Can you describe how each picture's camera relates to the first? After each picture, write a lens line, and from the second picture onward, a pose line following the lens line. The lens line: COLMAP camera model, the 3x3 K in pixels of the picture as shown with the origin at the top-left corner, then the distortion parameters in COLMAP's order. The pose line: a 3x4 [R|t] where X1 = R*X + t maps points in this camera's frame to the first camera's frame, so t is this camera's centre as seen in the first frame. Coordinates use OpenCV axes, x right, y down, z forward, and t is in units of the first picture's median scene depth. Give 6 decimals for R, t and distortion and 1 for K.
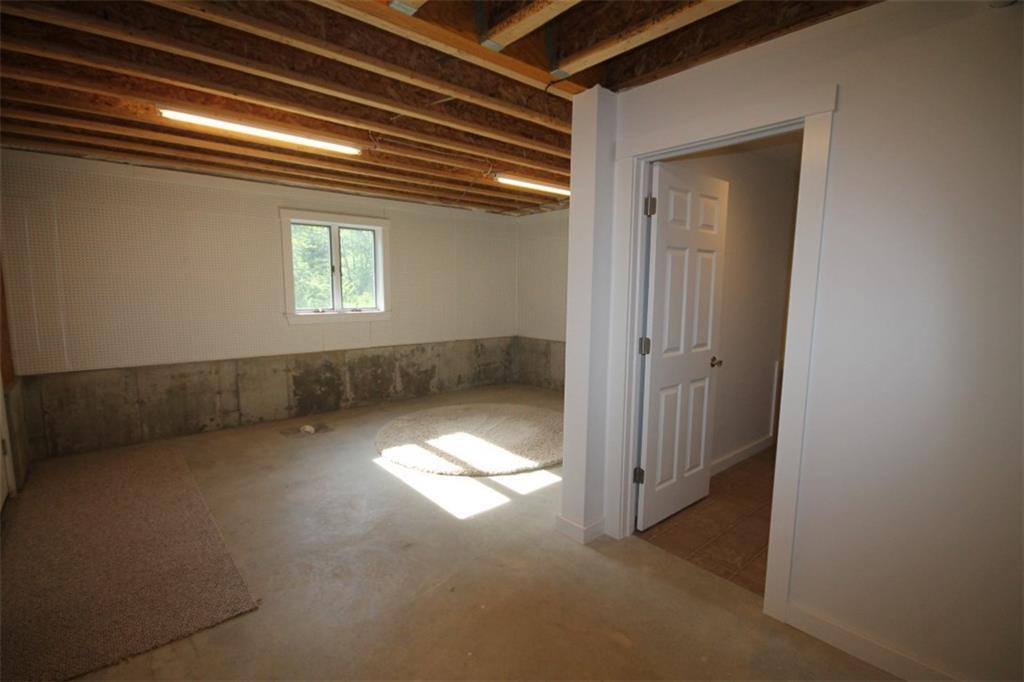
lens RADIAL K [[484.2, 0, 512.3], [0, 484.2, 343.3], [0, 0, 1]] dist [0.003747, -0.003825]
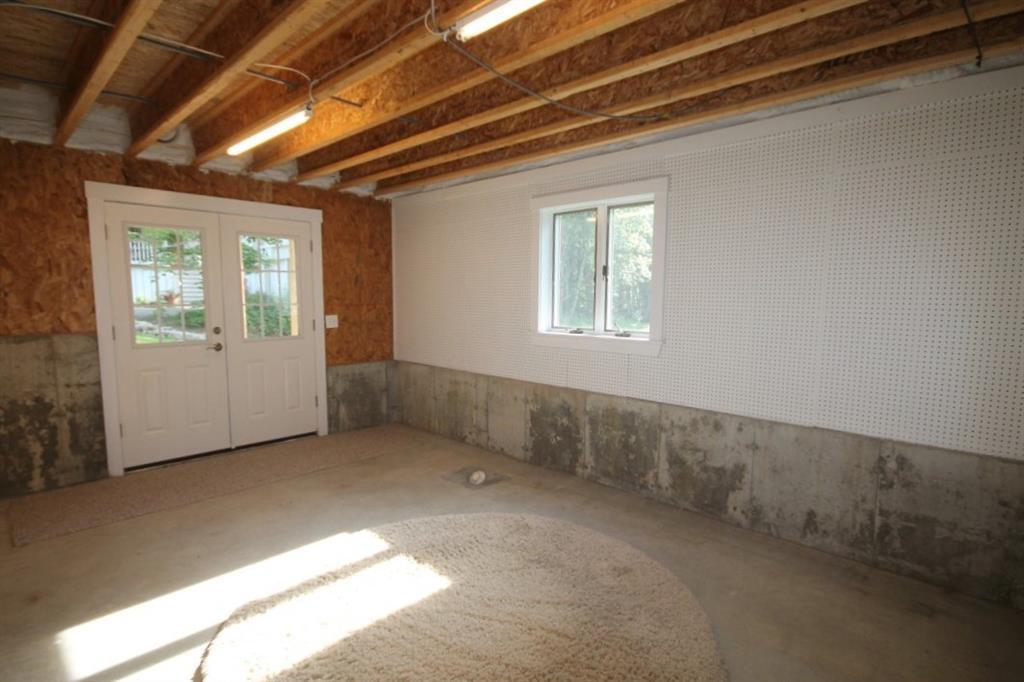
lens RADIAL K [[535.1, 0, 511.8], [0, 535.1, 343.9], [0, 0, 1]] dist [0.005927, 0.000984]
pose [[0.085853, 0.093806, -0.991882, 0.364284], [-0.115169, 0.989818, 0.083642, -0.099510], [0.989629, 0.107053, 0.095782, 0.810842]]
